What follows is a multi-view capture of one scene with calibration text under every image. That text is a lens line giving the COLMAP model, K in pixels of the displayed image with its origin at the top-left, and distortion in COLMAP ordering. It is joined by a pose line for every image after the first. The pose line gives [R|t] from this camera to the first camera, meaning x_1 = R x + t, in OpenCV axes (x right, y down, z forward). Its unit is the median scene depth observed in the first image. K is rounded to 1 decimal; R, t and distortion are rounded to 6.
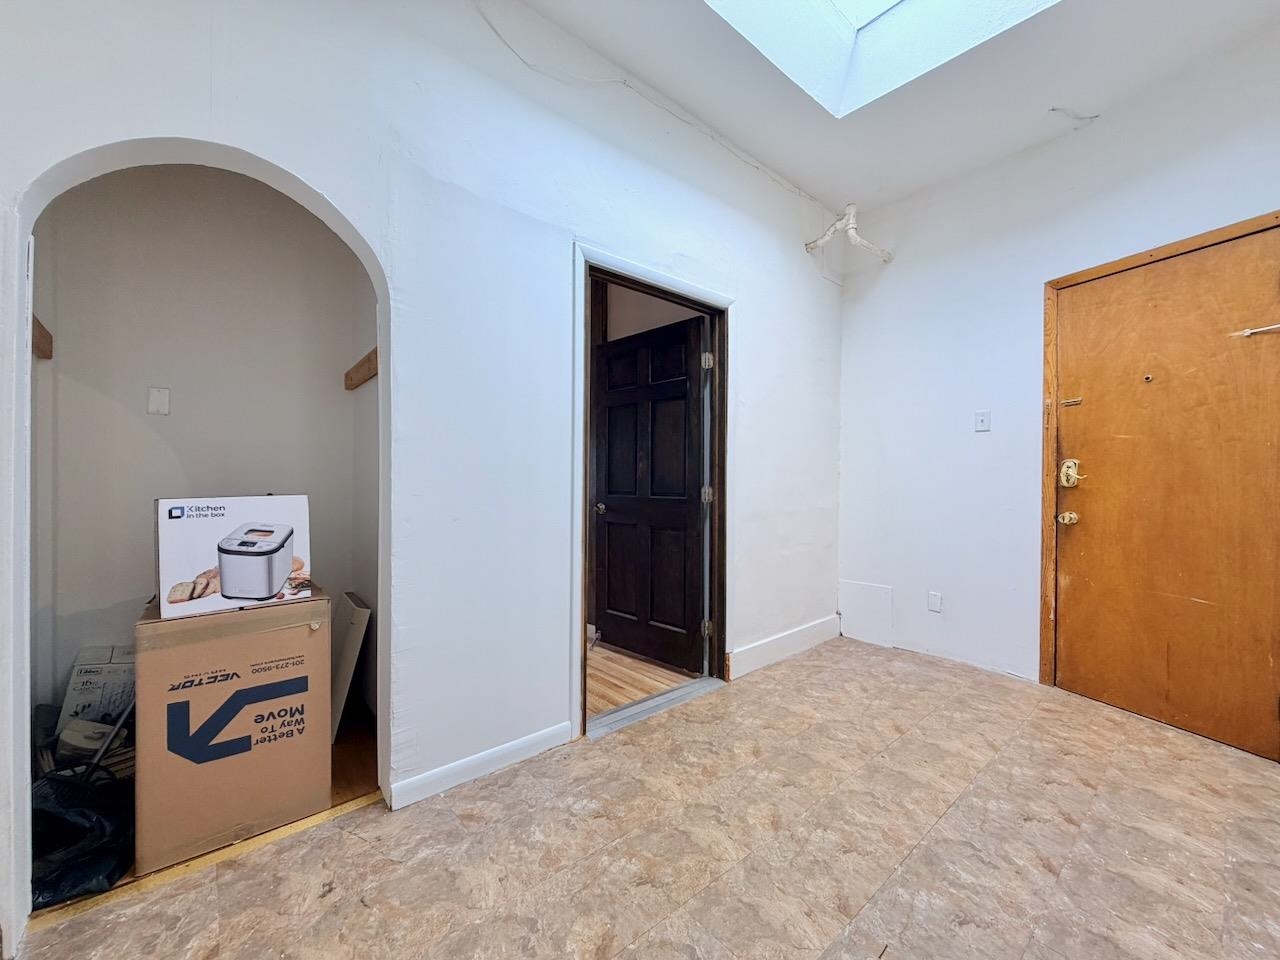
lens RADIAL K [[512.6, 0, 635.3], [0, 512.6, 471.9], [0, 0, 1]] dist [-0.002096, -0.000435]
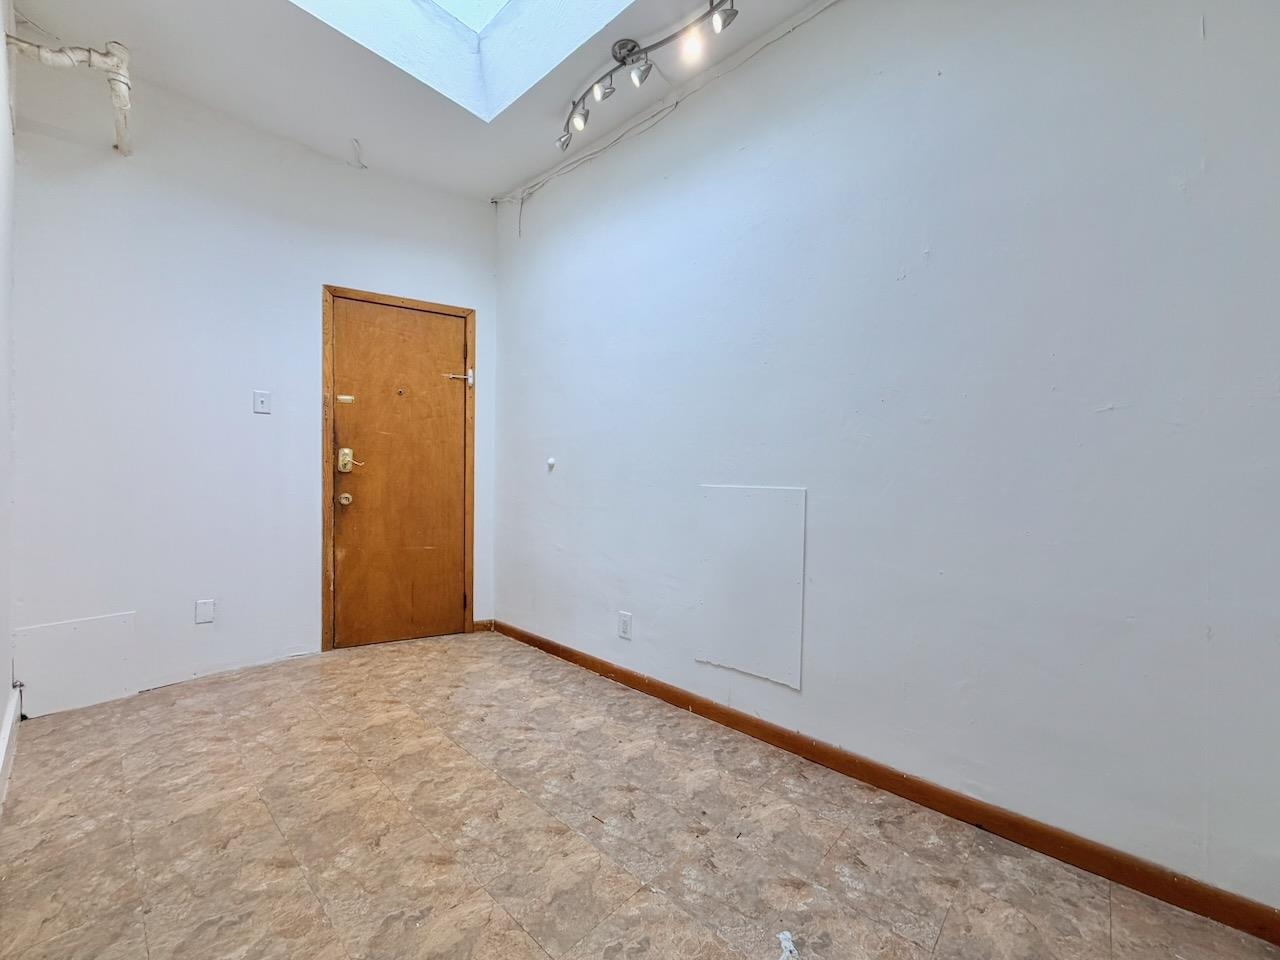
lens RADIAL K [[512.6, 0, 635.3], [0, 512.6, 471.9], [0, 0, 1]] dist [-0.002096, -0.000435]
pose [[-0.125205, -0.003828, 0.992124, -0.459884], [-0.023756, 0.999717, 0.000859, 0.014460], [-0.991846, -0.023461, -0.125260, 0.590273]]
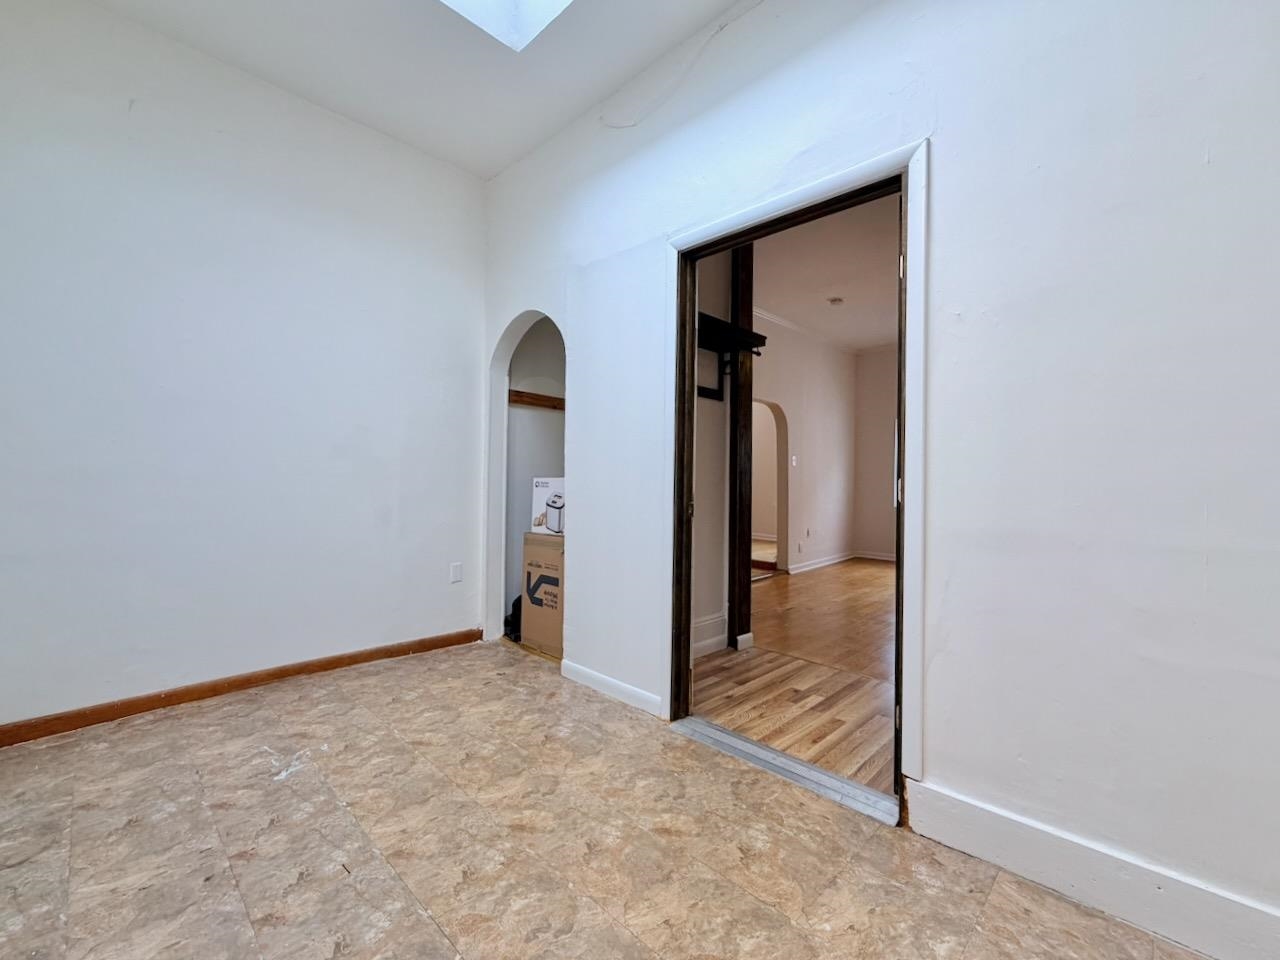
lens RADIAL K [[531.8, 0, 640.0], [0, 531.8, 480.0], [0, 0, 1]] dist [-0.013550, 0.000560]
pose [[0.103751, 0.004037, -0.994595, 0.923410], [-0.008658, 0.999958, 0.003156, 0.035435], [0.994566, 0.008283, 0.103782, 0.820543]]
